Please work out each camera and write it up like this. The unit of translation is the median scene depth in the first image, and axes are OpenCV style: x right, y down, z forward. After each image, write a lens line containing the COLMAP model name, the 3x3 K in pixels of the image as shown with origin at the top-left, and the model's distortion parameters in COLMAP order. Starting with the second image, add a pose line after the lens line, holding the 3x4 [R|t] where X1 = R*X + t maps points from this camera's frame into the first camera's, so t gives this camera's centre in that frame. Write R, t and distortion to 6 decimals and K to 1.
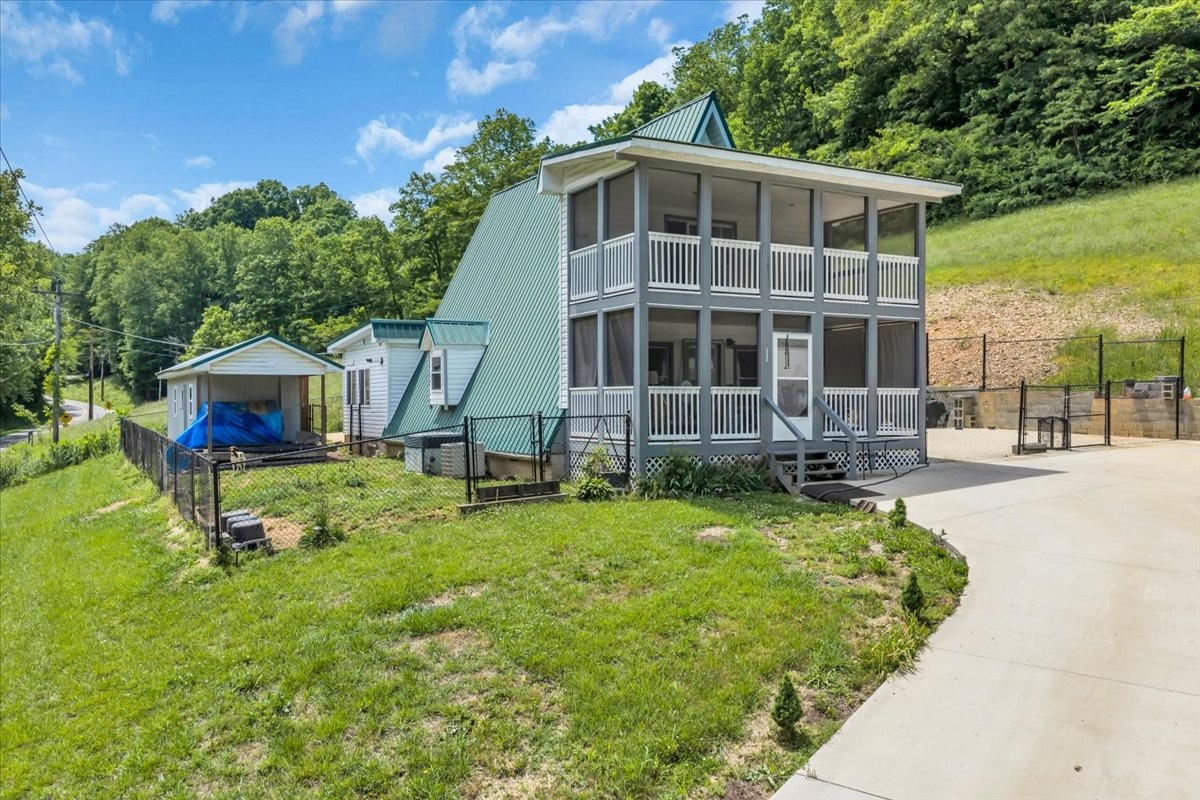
lens RADIAL K [[964.5, 0, 598.0], [0, 964.5, 379.2], [0, 0, 1]] dist [-0.002379, -0.000949]
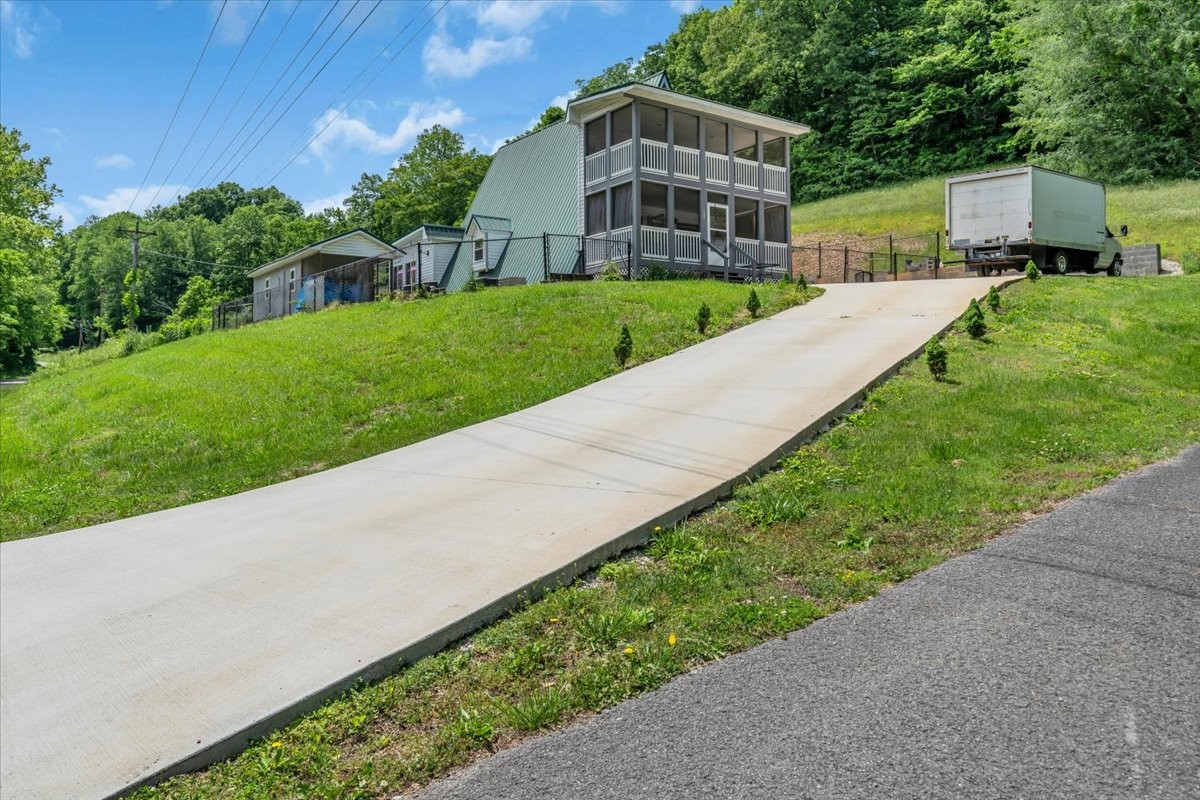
lens RADIAL K [[794.2, 0, 574.5], [0, 794.2, 310.5], [0, 0, 1]] dist [0.001373, -0.002179]
pose [[0.995283, 0.009256, 0.096572, -0.050567], [-0.003621, 0.998289, -0.058358, 0.060679], [-0.096946, 0.057733, 0.993614, -0.100305]]
